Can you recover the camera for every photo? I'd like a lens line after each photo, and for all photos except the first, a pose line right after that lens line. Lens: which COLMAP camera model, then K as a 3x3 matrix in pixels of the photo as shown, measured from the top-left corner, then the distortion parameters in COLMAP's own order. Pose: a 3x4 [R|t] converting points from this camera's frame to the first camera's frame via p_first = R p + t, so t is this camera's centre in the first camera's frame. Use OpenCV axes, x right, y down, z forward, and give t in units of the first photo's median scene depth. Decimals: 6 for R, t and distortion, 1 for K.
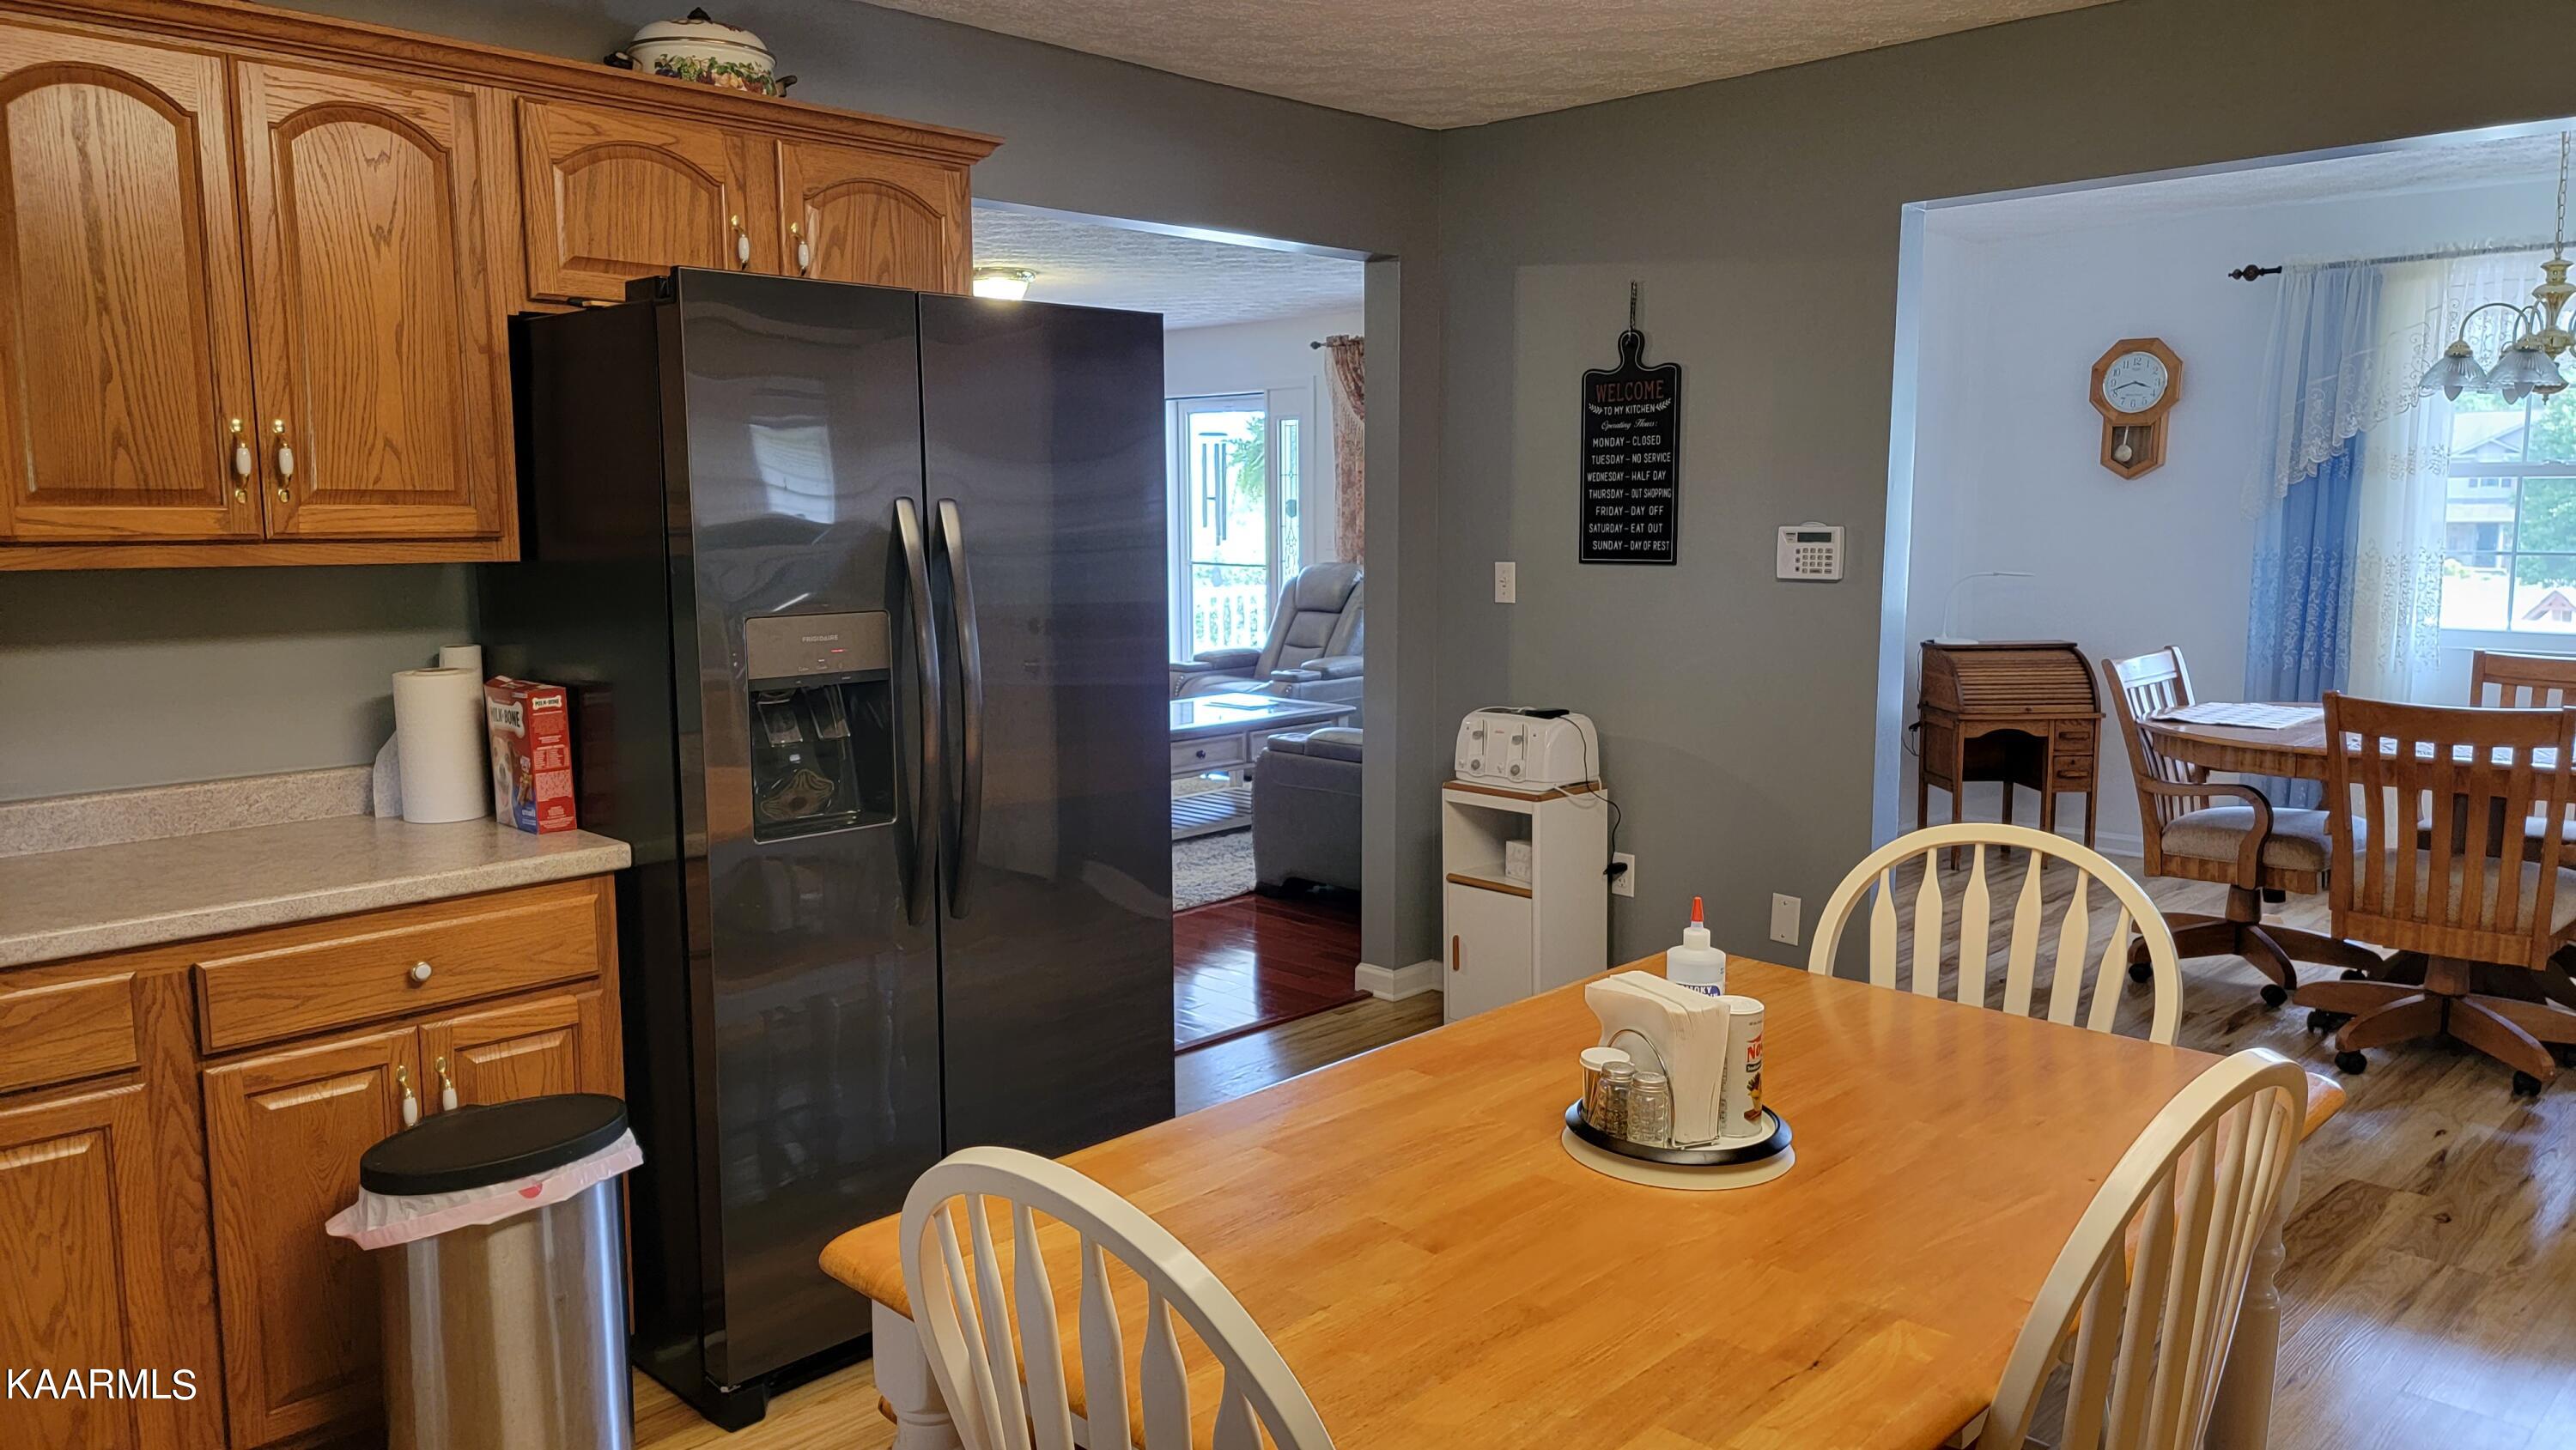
lens RADIAL K [[1783.0, 0, 1289.5], [0, 1783.0, 730.7], [0, 0, 1]] dist [0.063404, -0.026910]
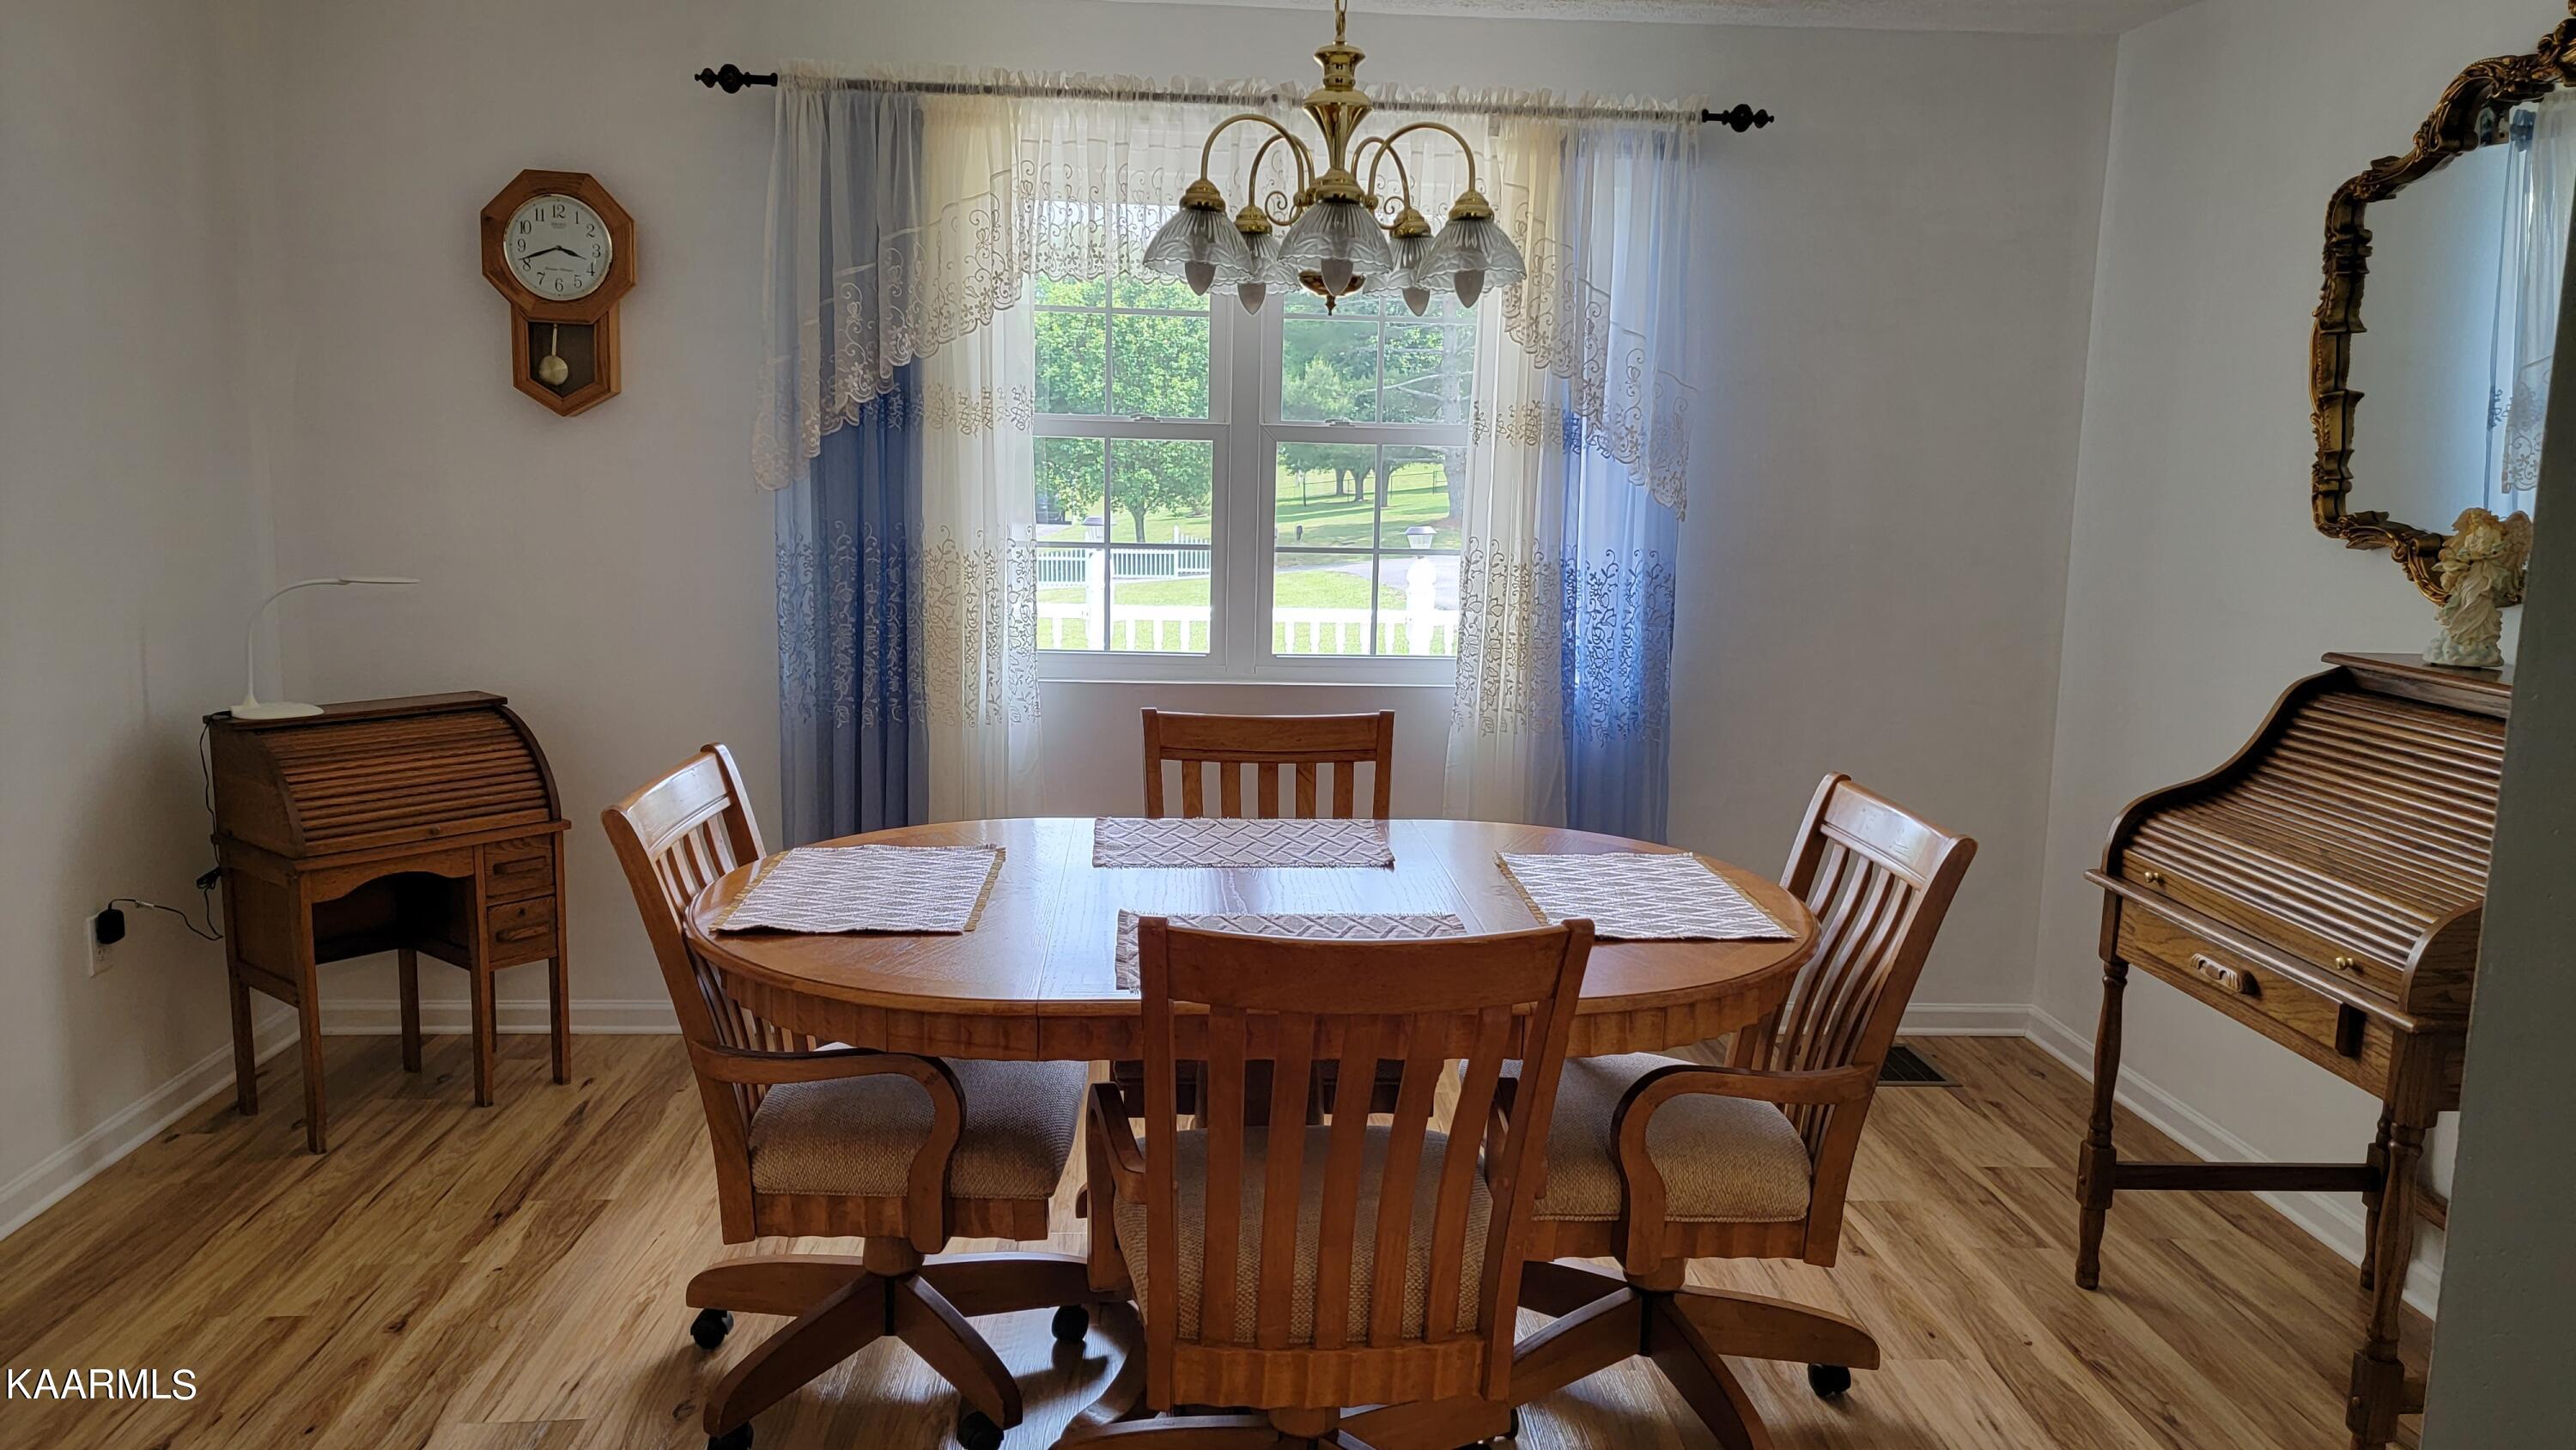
lens RADIAL K [[1783.0, 0, 1299.1], [0, 1783.0, 714.0], [0, 0, 1]] dist [0.063404, -0.026910]
pose [[0.660136, -0.089777, 0.745761, 0.189735], [0.070549, 0.995853, 0.057435, -0.064038], [-0.747825, 0.014698, 0.663733, 0.467487]]
